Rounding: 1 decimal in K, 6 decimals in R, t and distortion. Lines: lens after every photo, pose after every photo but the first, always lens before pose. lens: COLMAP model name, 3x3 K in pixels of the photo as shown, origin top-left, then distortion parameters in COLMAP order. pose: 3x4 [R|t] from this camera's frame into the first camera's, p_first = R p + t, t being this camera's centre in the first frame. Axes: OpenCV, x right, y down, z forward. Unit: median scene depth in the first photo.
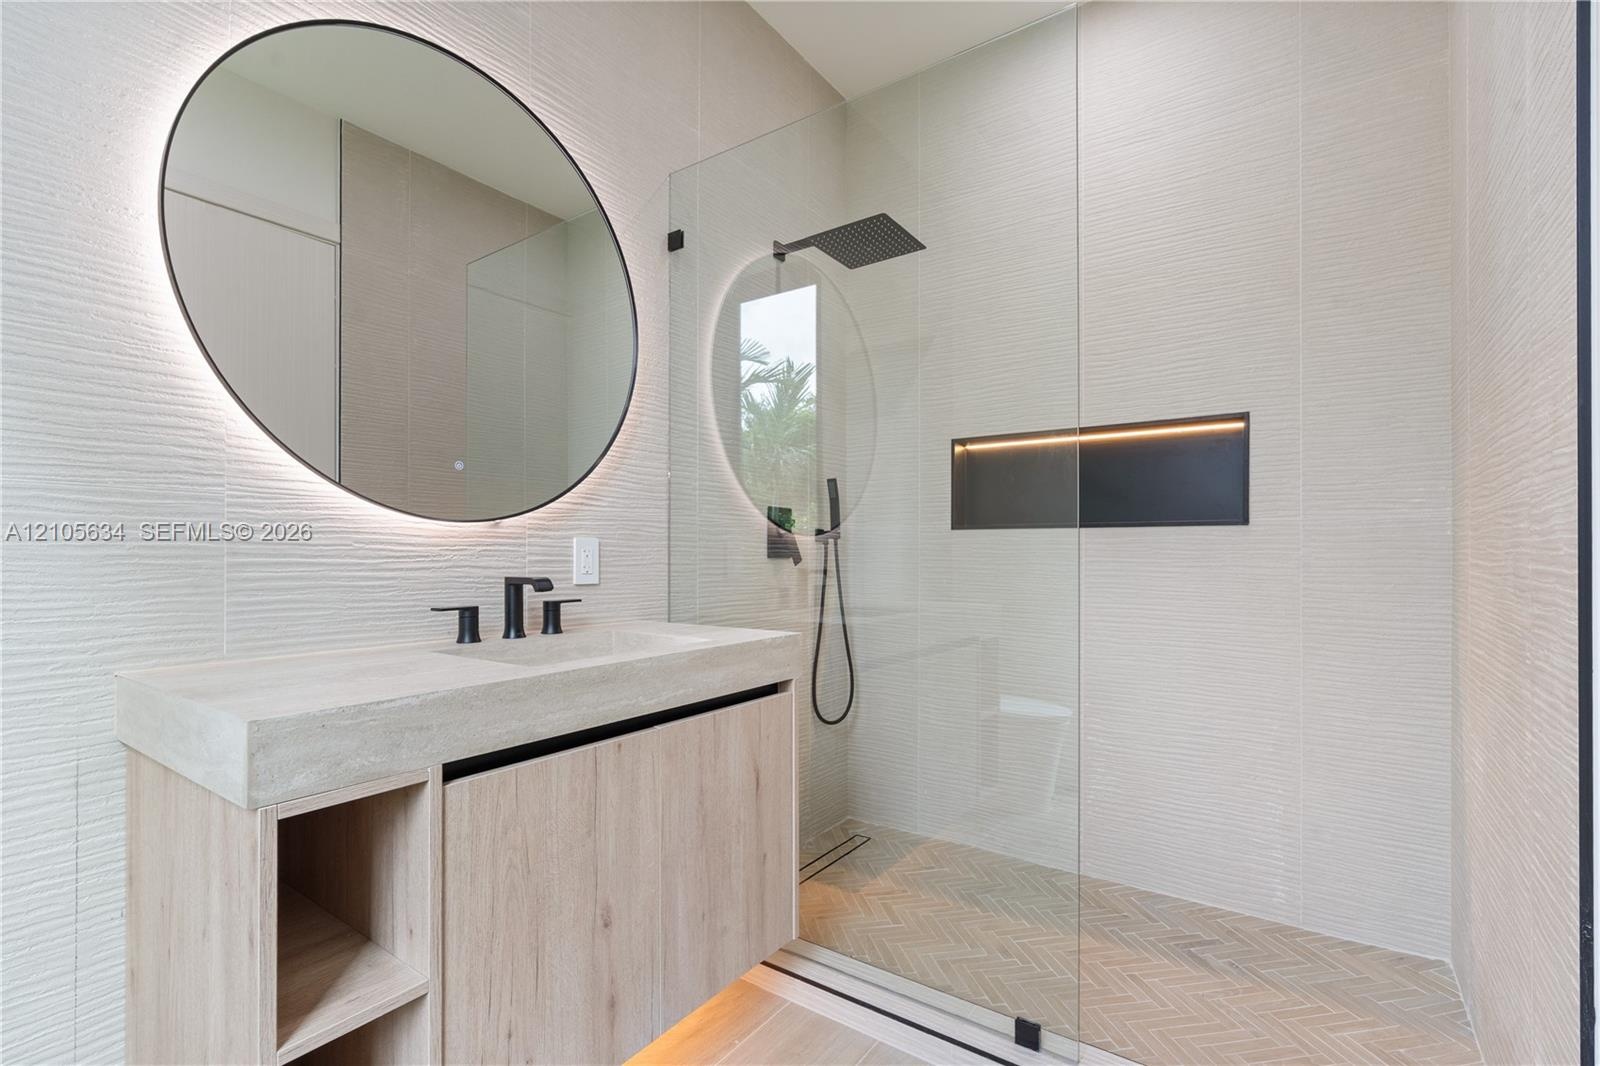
lens RADIAL K [[735.8, 0, 793.5], [0, 735.8, 547.3], [0, 0, 1]] dist [0.004408, 0.001013]
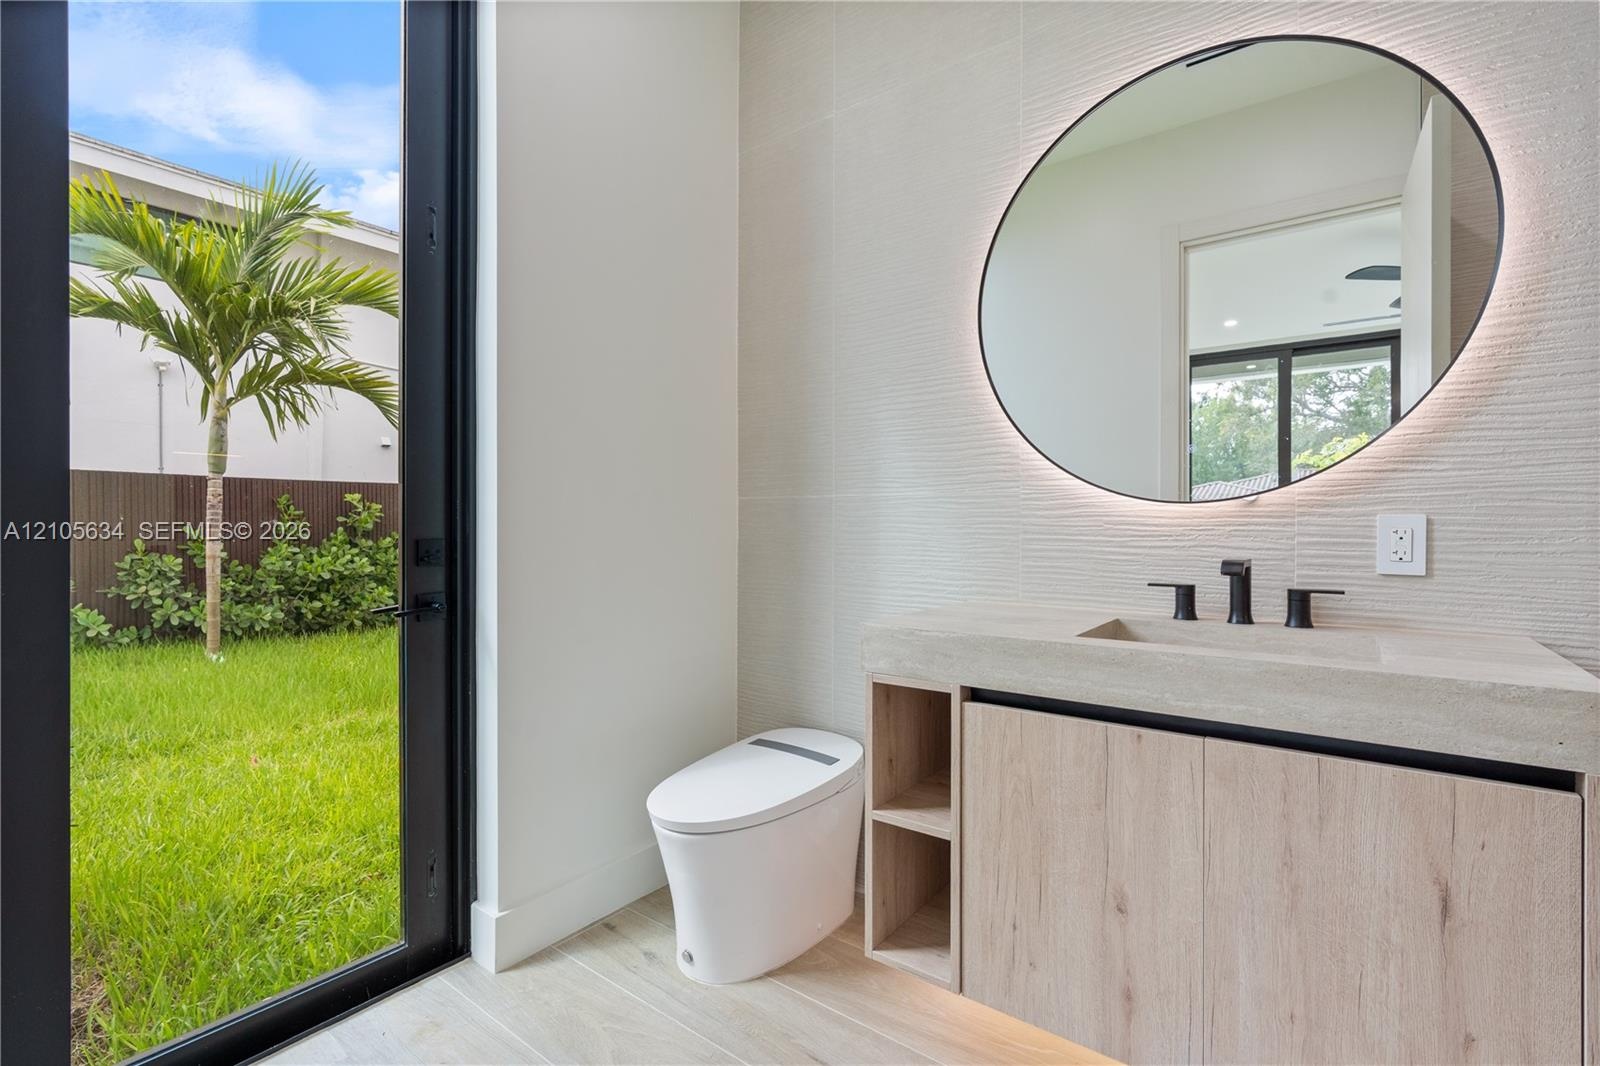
lens RADIAL K [[735.8, 0, 800.0], [0, 735.8, 527.6], [0, 0, 1]] dist [0.004408, 0.001013]
pose [[-0.028505, 0.002521, -0.999590, 0.616697], [0.007018, 0.999973, 0.002322, -0.006256], [0.999569, -0.006949, -0.028522, 0.495005]]
